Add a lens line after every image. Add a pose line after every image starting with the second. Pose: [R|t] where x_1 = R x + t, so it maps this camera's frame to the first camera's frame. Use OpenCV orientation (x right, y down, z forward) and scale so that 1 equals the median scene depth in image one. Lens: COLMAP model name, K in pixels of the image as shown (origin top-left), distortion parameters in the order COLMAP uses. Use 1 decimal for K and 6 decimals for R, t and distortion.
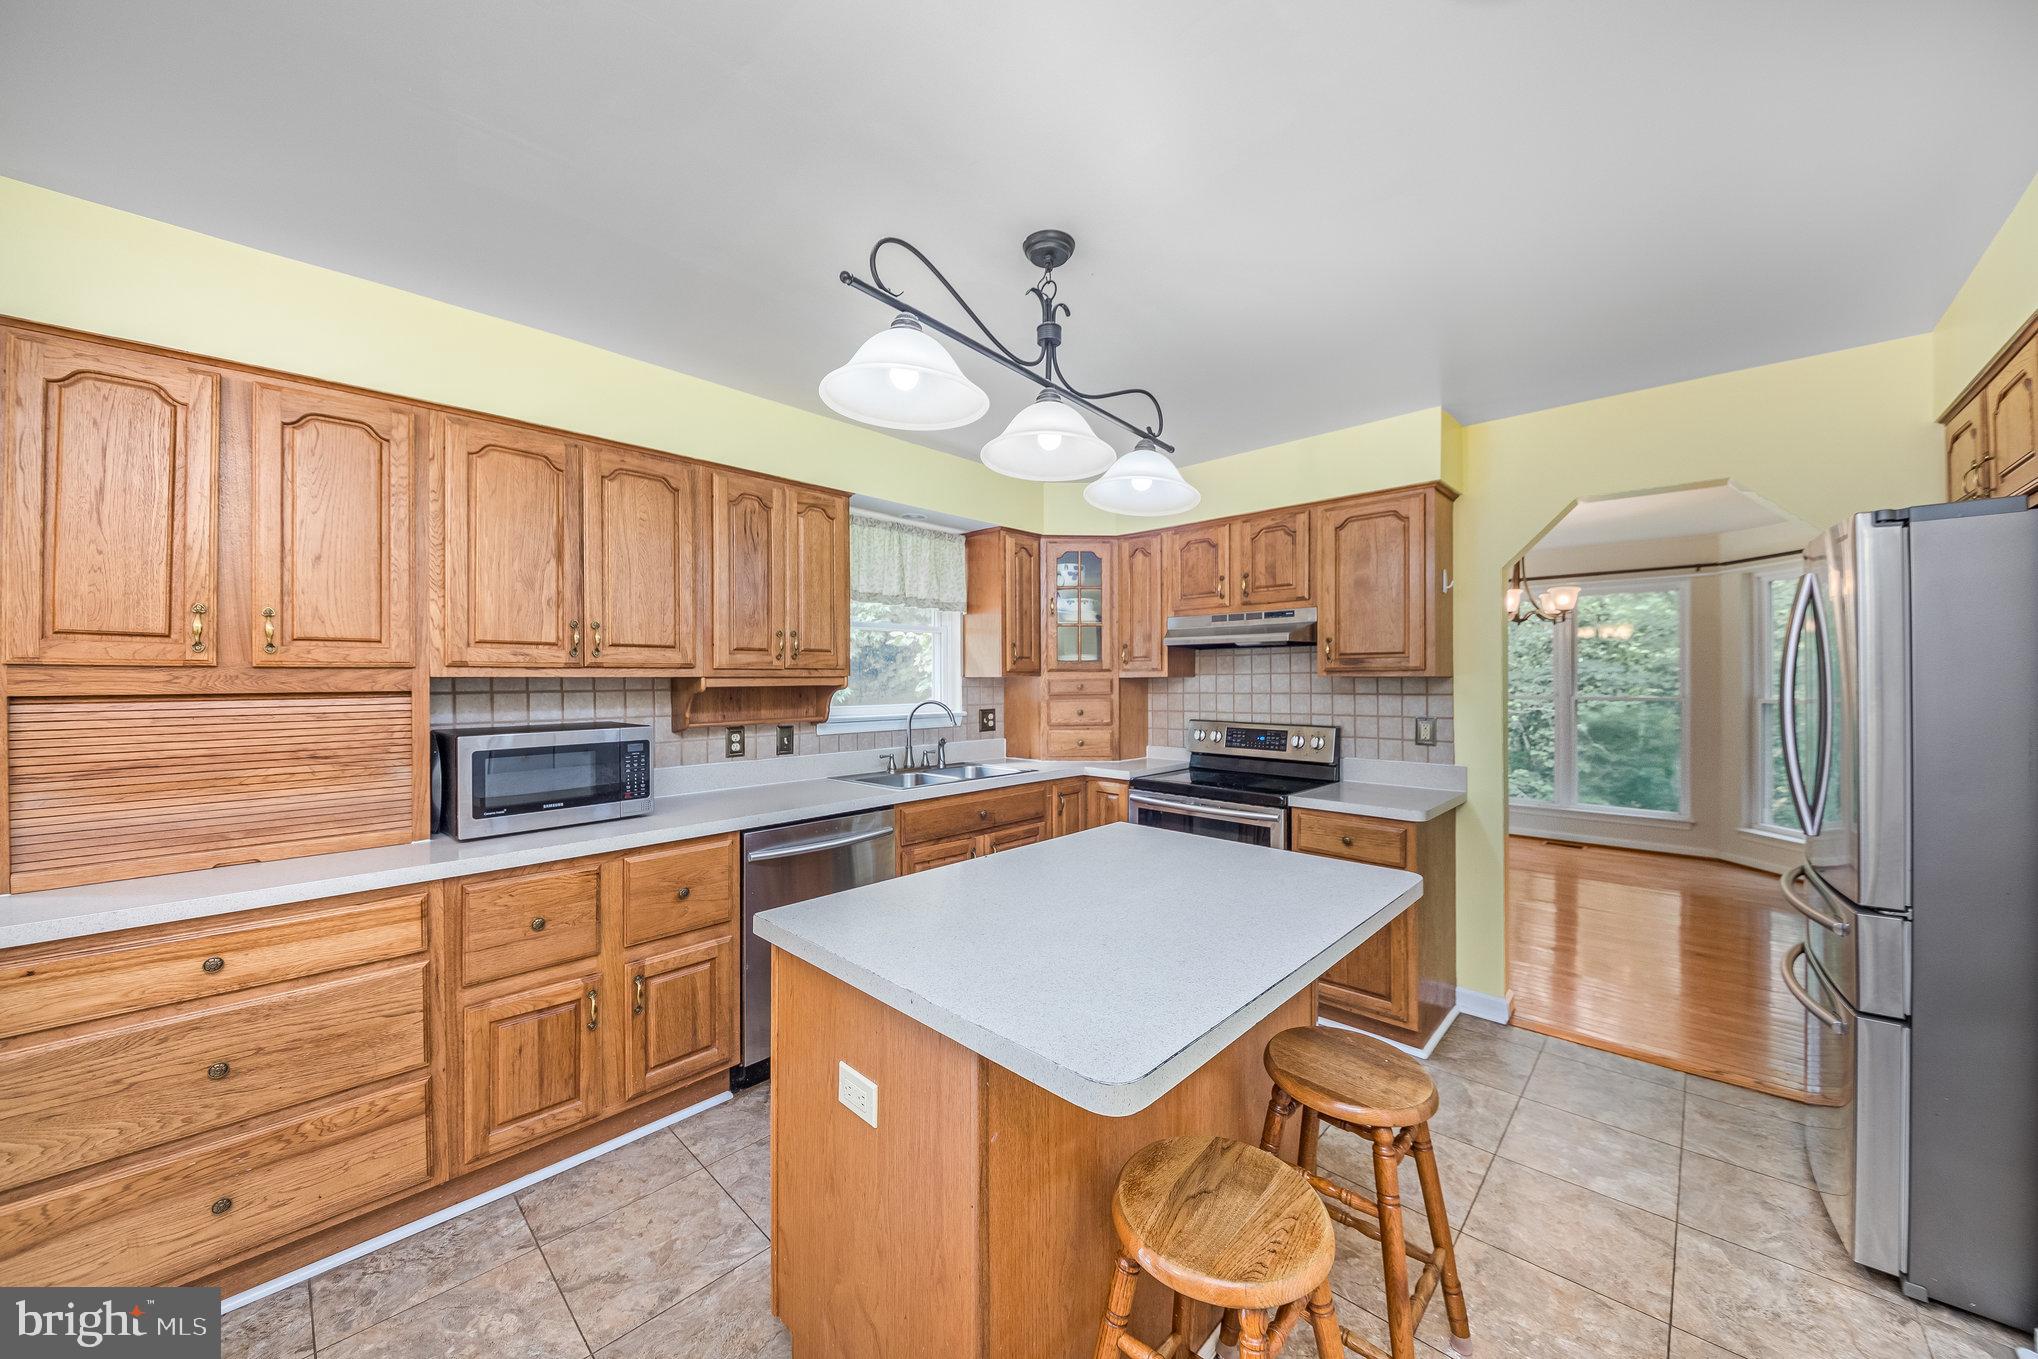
lens RADIAL K [[727.8, 0, 1019.6], [0, 727.8, 686.5], [0, 0, 1]] dist [-0.010464, -0.000945]
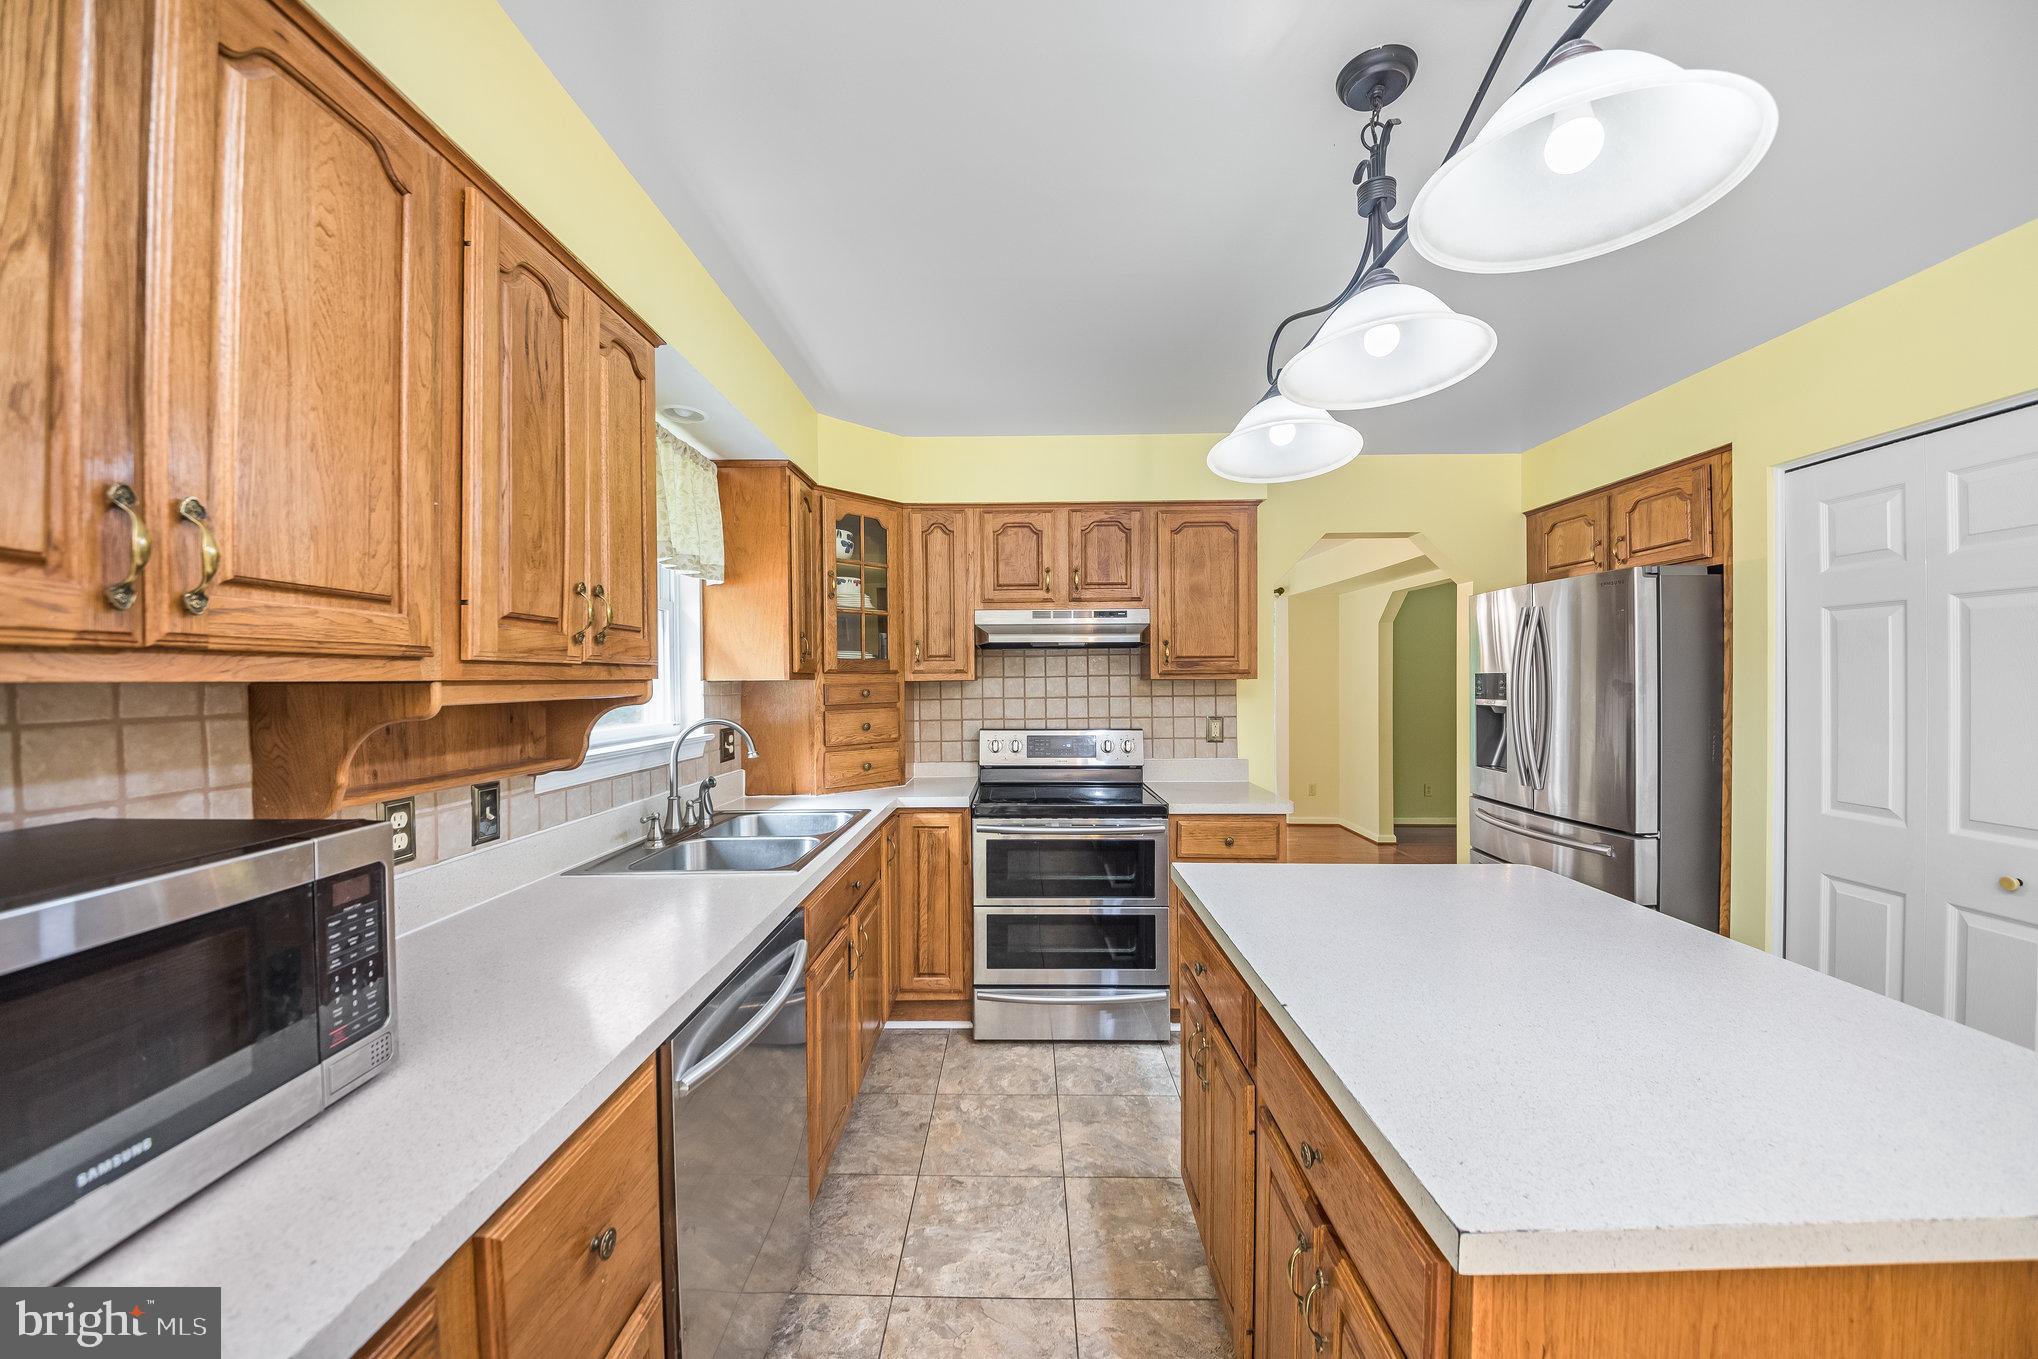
lens RADIAL K [[727.8, 0, 1014.0], [0, 727.8, 679.9], [0, 0, 1]] dist [-0.010464, -0.000945]
pose [[0.725636, -0.001856, 0.688076, -0.396941], [0.012198, 0.999874, -0.010166, -0.004934], [-0.687971, 0.015769, 0.725567, 0.403869]]
